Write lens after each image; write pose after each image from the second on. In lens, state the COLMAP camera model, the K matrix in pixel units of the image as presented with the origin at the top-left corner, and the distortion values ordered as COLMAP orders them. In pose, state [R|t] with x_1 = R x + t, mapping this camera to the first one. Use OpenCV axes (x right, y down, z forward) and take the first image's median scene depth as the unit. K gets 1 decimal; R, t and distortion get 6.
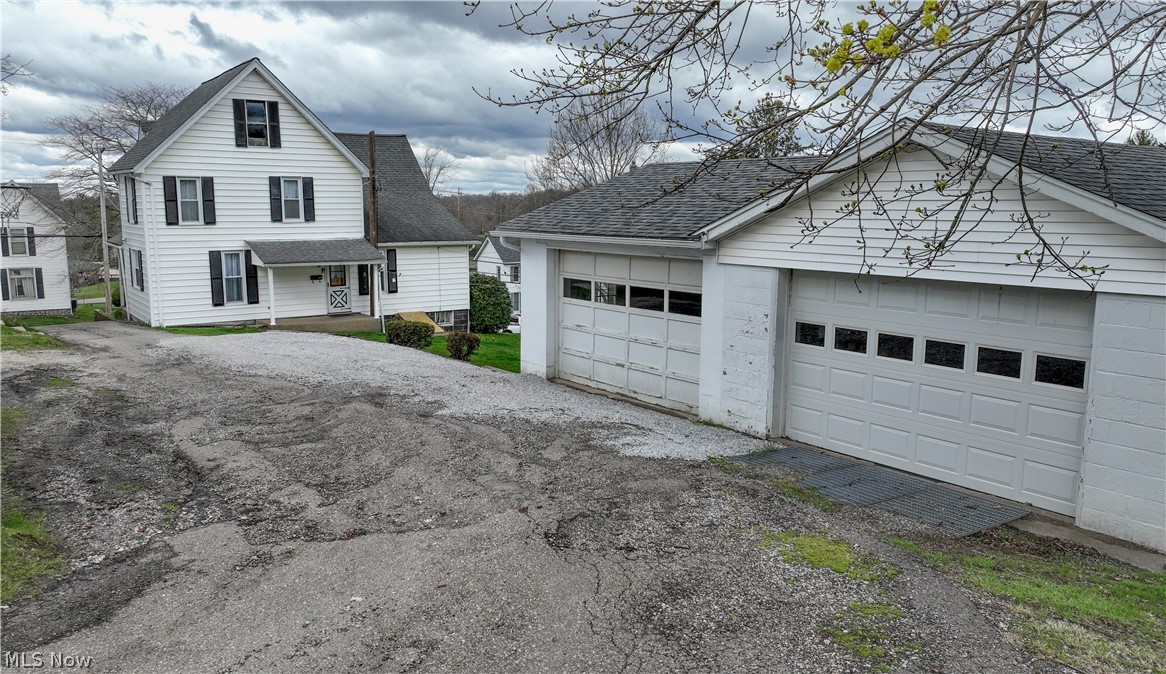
lens RADIAL K [[874.8, 0, 585.7], [0, 874.8, 339.5], [0, 0, 1]] dist [0.014096, 0.003537]
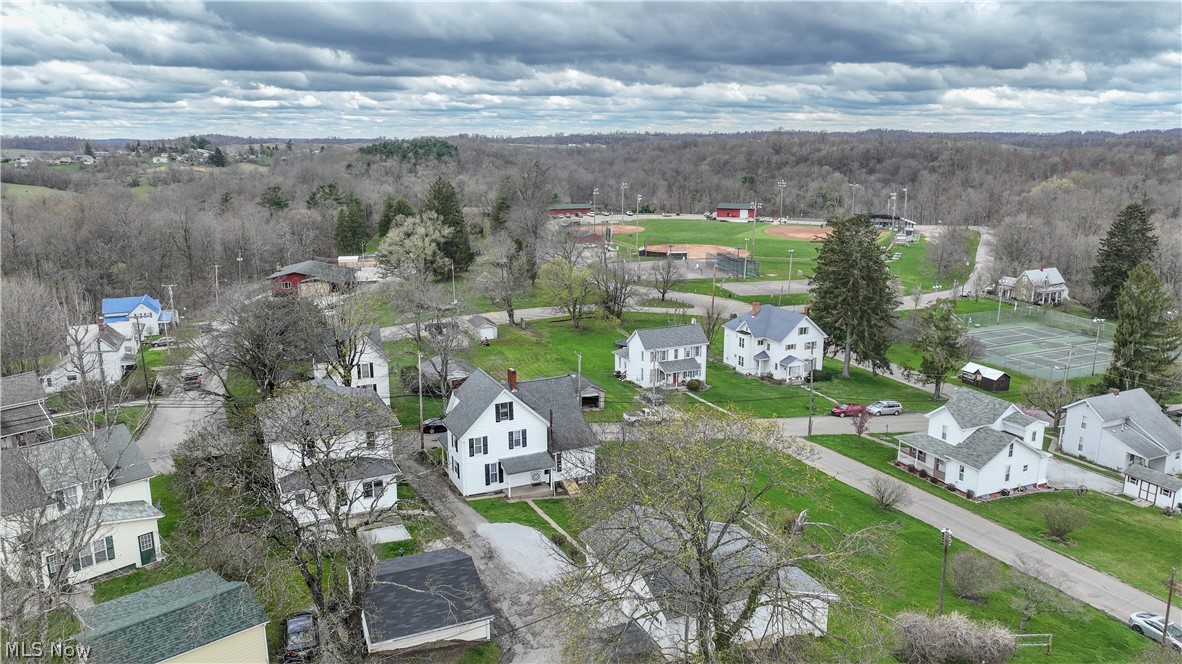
lens RADIAL K [[846.4, 0, 600.2], [0, 846.4, 334.6], [0, 0, 1]] dist [-0.001044, 0.017768]
pose [[0.980008, 0.027707, -0.197018, 0.330207], [-0.016391, 0.998133, 0.058839, -0.591556], [0.198280, -0.054433, 0.978633, -1.192247]]
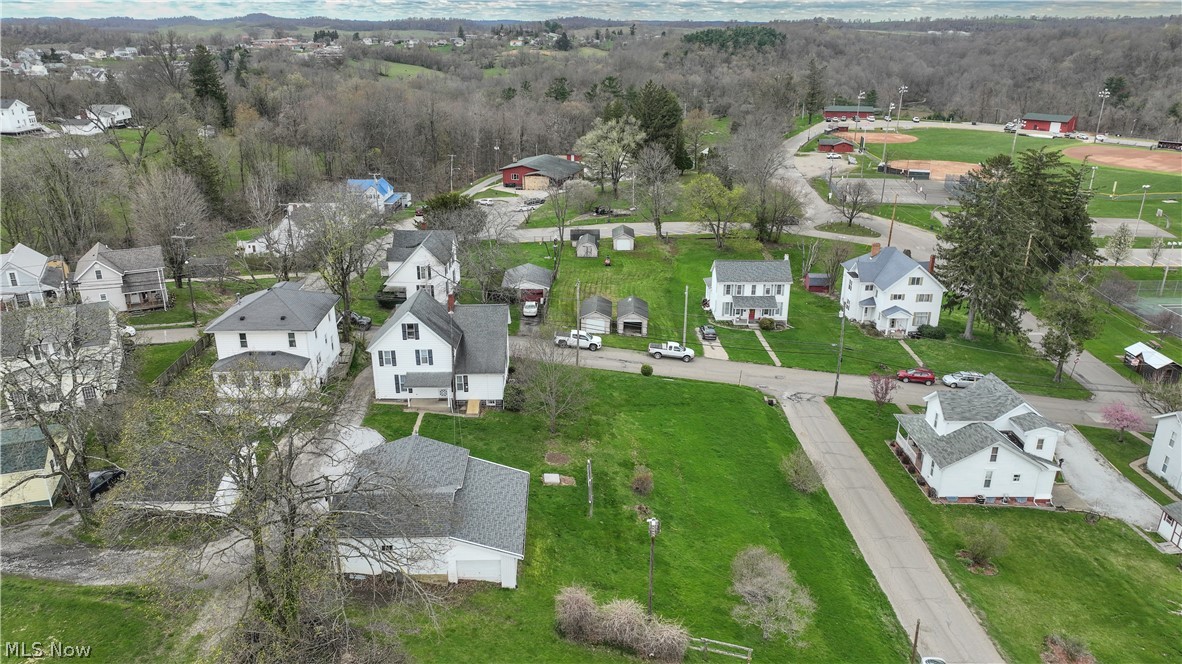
lens RADIAL K [[846.4, 0, 594.6], [0, 846.4, 324.4], [0, 0, 1]] dist [-0.001044, 0.017768]
pose [[0.821037, 0.182986, -0.540753, 1.471245], [-0.089490, 0.976780, 0.194660, -0.814005], [0.563817, -0.111431, 0.818348, -0.792713]]
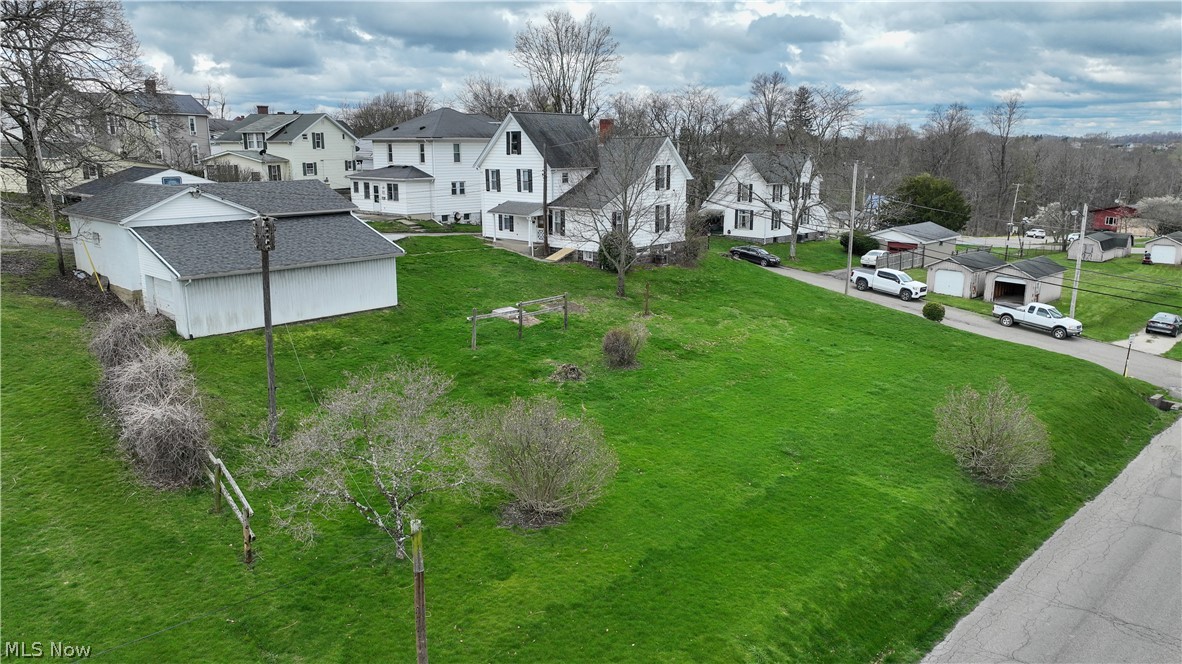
lens RADIAL K [[846.4, 0, 597.7], [0, 846.4, 334.4], [0, 0, 1]] dist [-0.001044, 0.017768]
pose [[0.170178, 0.193882, -0.966152, 1.618931], [-0.167018, 0.971943, 0.165626, -0.170313], [0.971156, 0.133179, 0.197785, 0.852351]]
